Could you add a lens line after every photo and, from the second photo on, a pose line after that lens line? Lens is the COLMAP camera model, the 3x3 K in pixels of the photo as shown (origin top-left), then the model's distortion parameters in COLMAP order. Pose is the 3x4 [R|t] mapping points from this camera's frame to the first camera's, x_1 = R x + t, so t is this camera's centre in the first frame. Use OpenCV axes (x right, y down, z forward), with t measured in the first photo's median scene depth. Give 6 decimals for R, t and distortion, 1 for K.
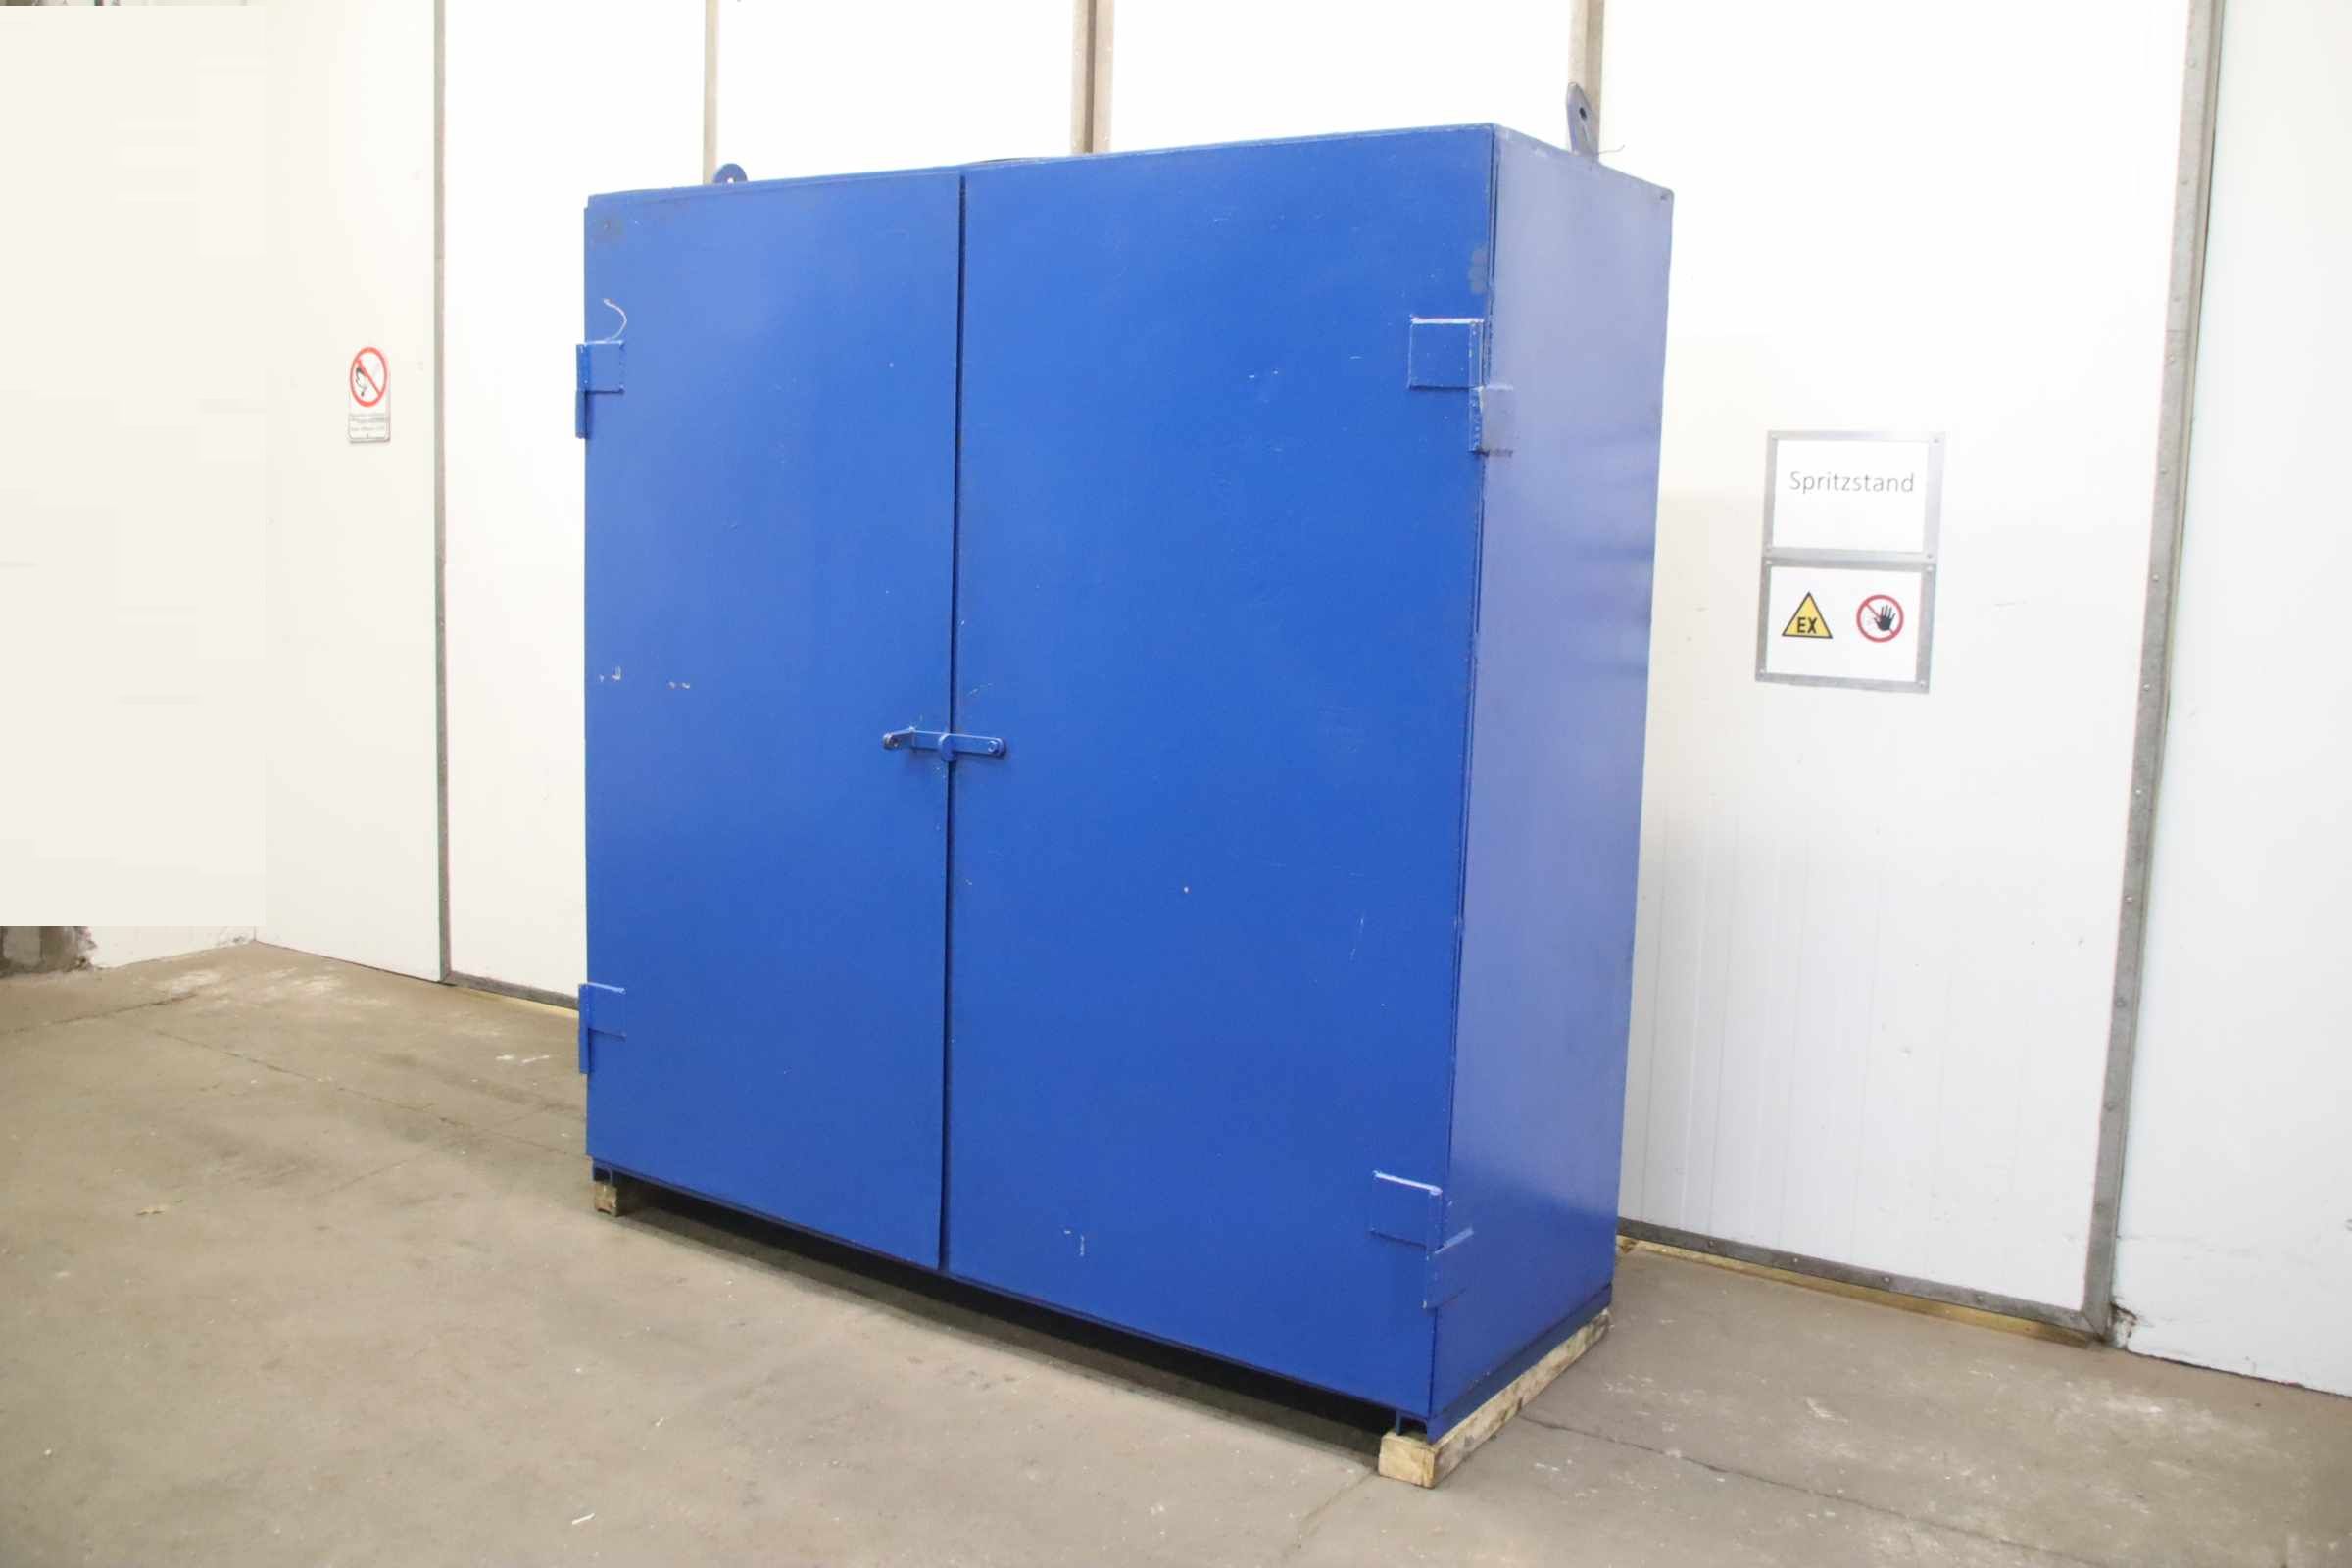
lens RADIAL K [[2158.3, 0, 1076.2], [0, 2158.3, 771.6], [0, 0, 1]] dist [-0.102940, 0.013727]
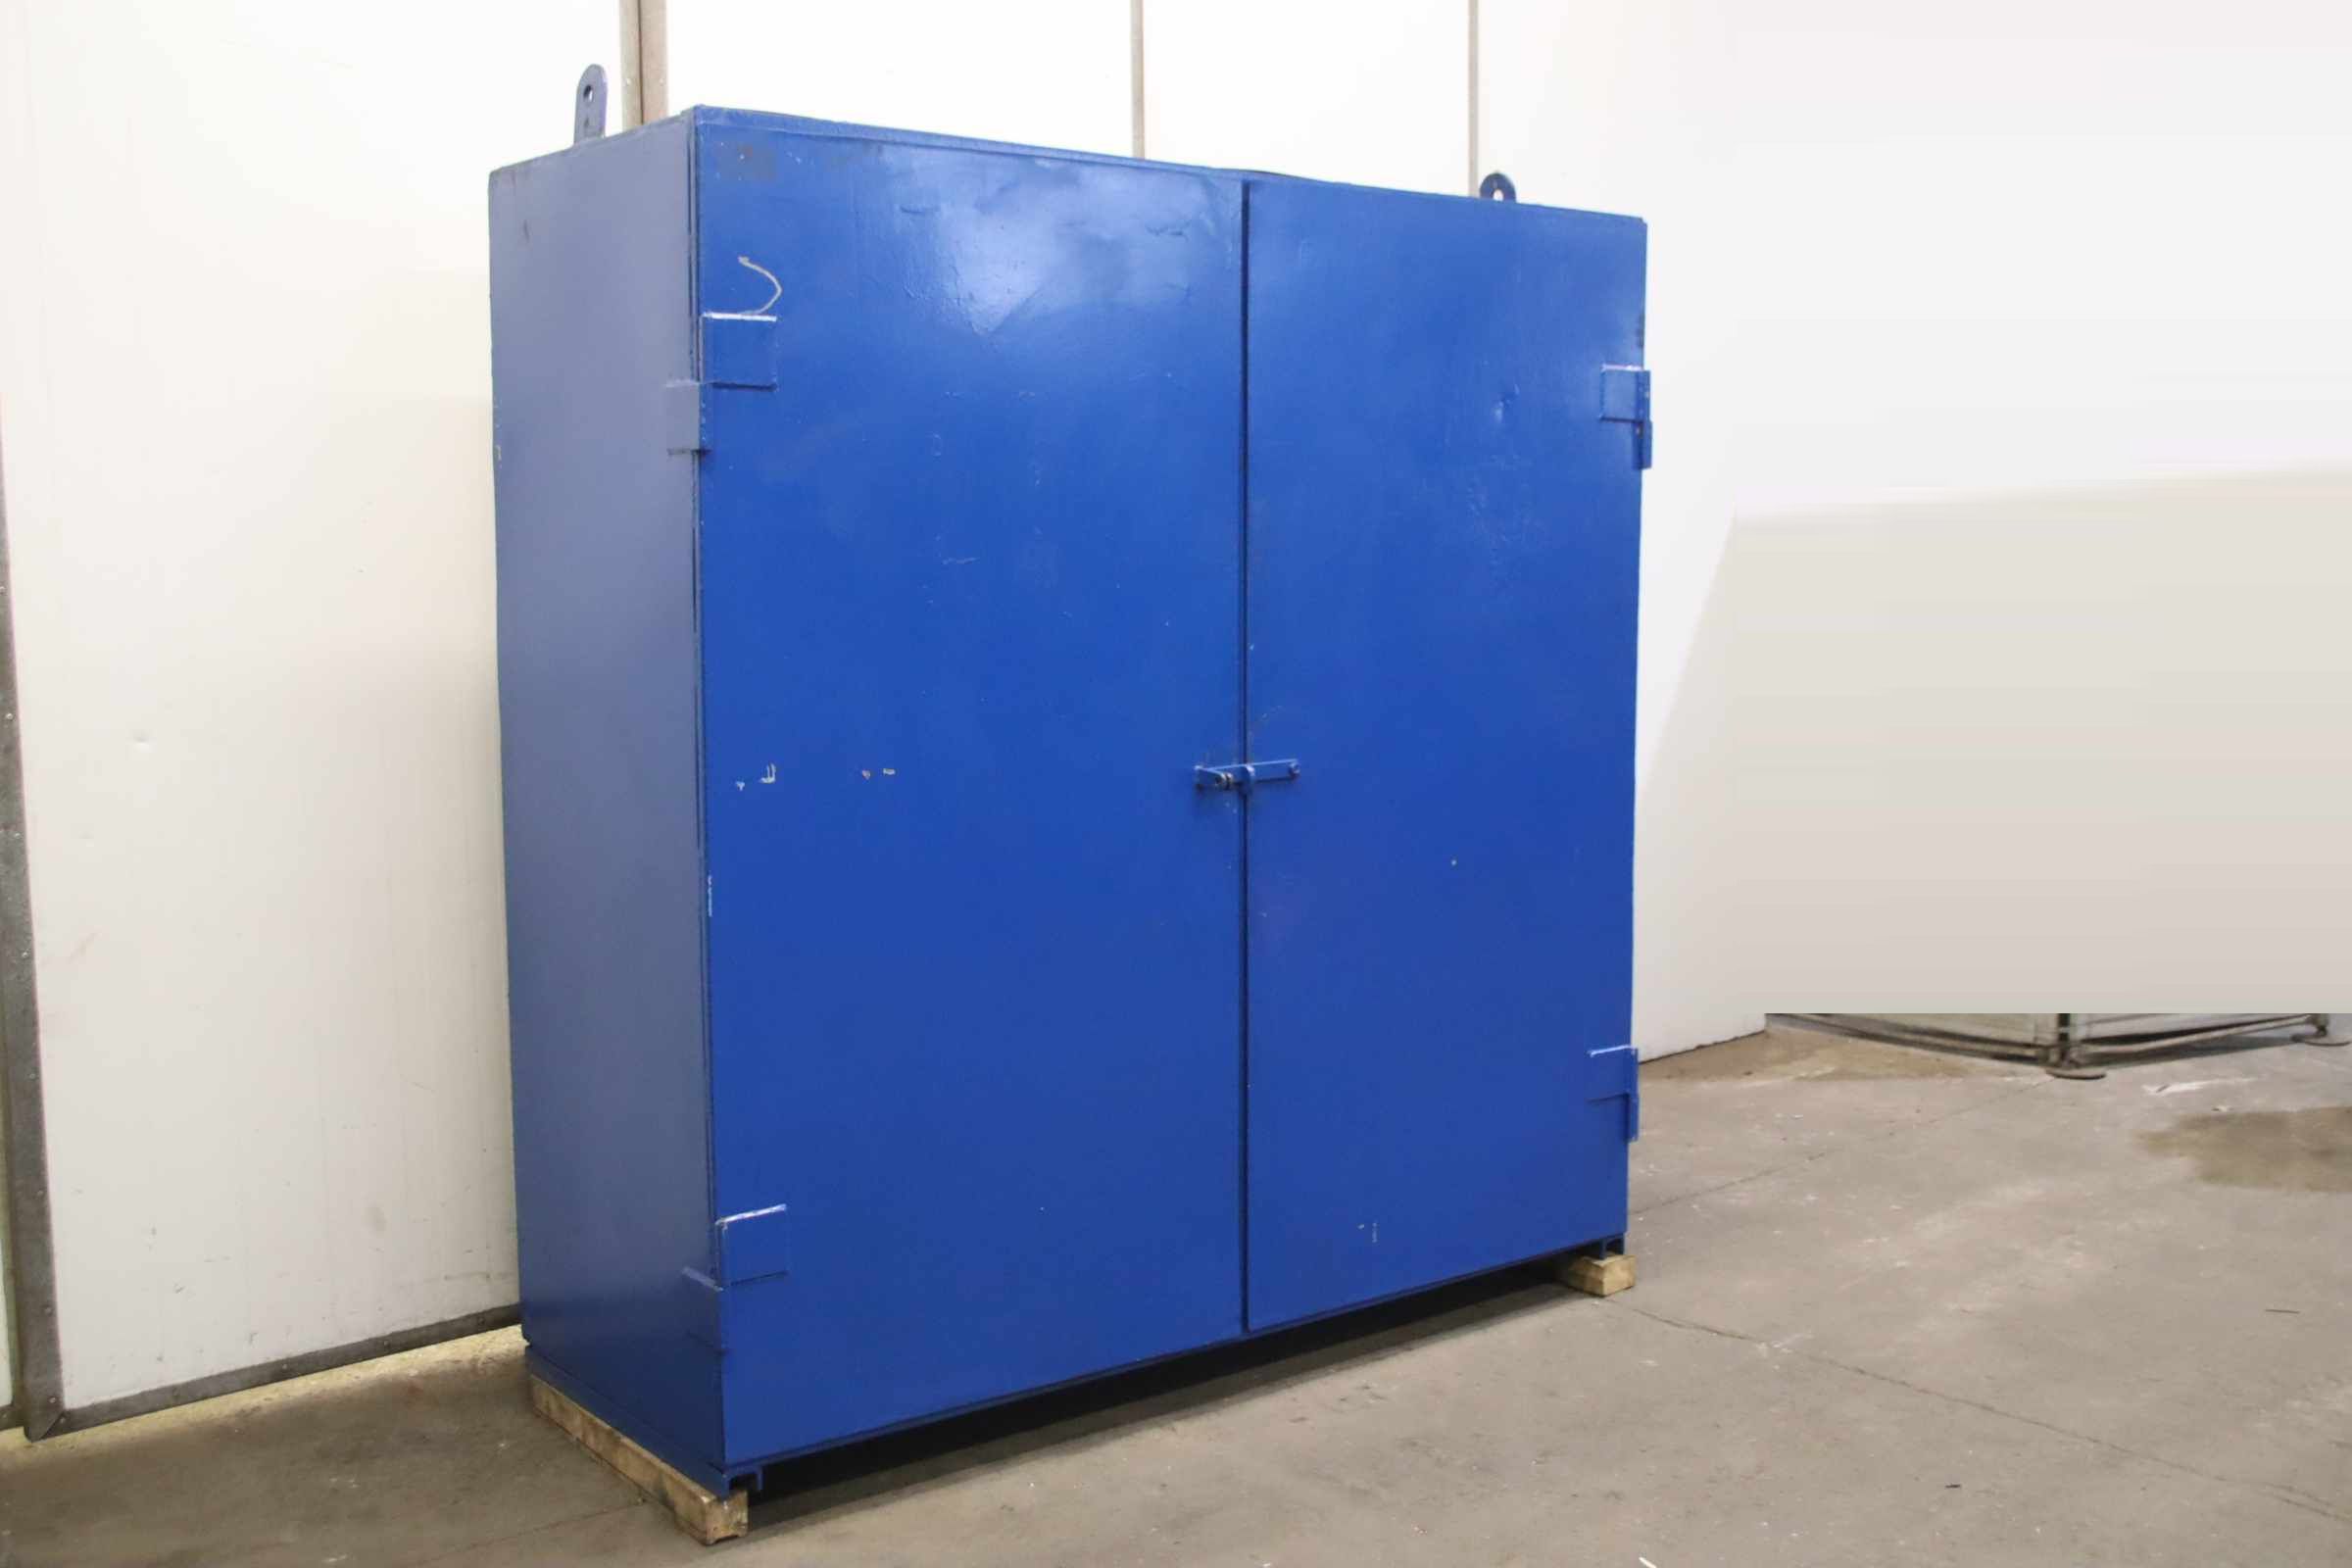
lens RADIAL K [[2482.8, 0, 1176.0], [0, 2482.8, 784.0], [0, 0, 1]] dist [-0.094505, 0.227341]
pose [[0.257590, -0.128336, 0.957694, -1.097989], [0.137321, 0.985942, 0.095186, -0.115641], [-0.956447, 0.106992, 0.271592, 0.718135]]
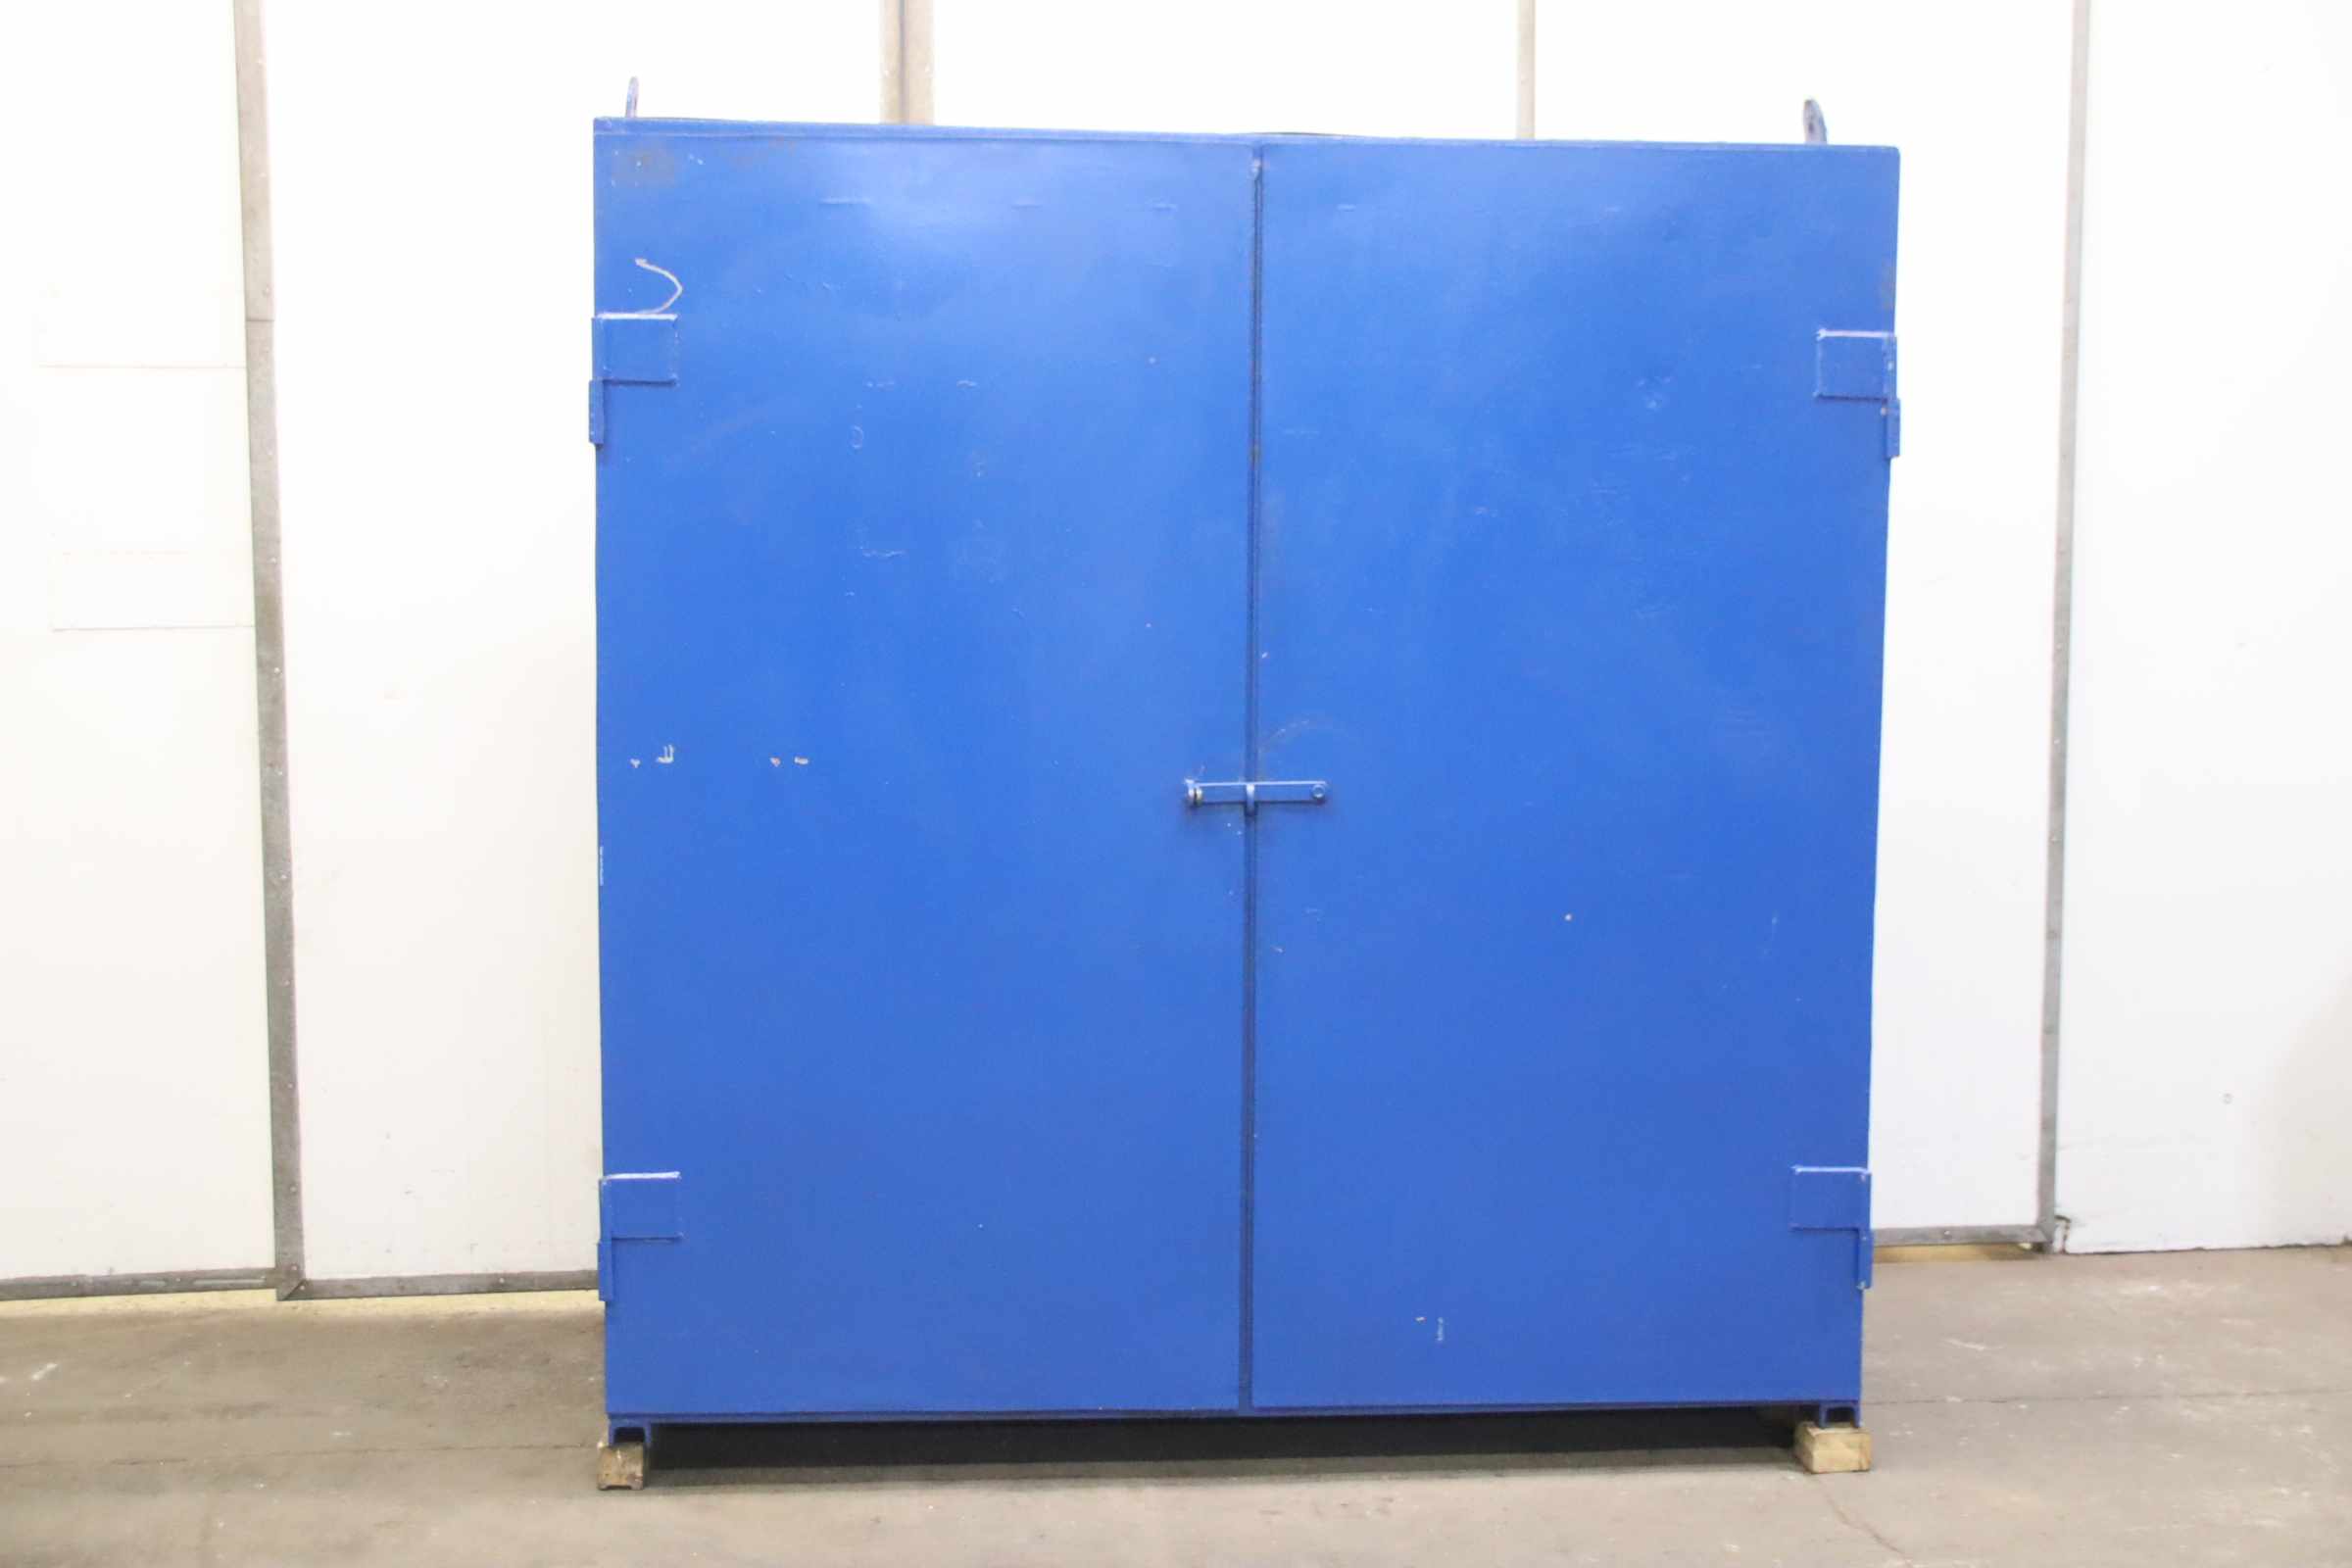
lens RADIAL K [[2945.5, 0, 1176.0], [0, 2945.5, 784.0], [0, 0, 1]] dist [0.001044, 0.060879]
pose [[0.756676, -0.082817, 0.648524, -0.841056], [0.098117, 0.995095, 0.012595, -0.034469], [-0.646386, 0.054101, 0.761090, 0.106956]]
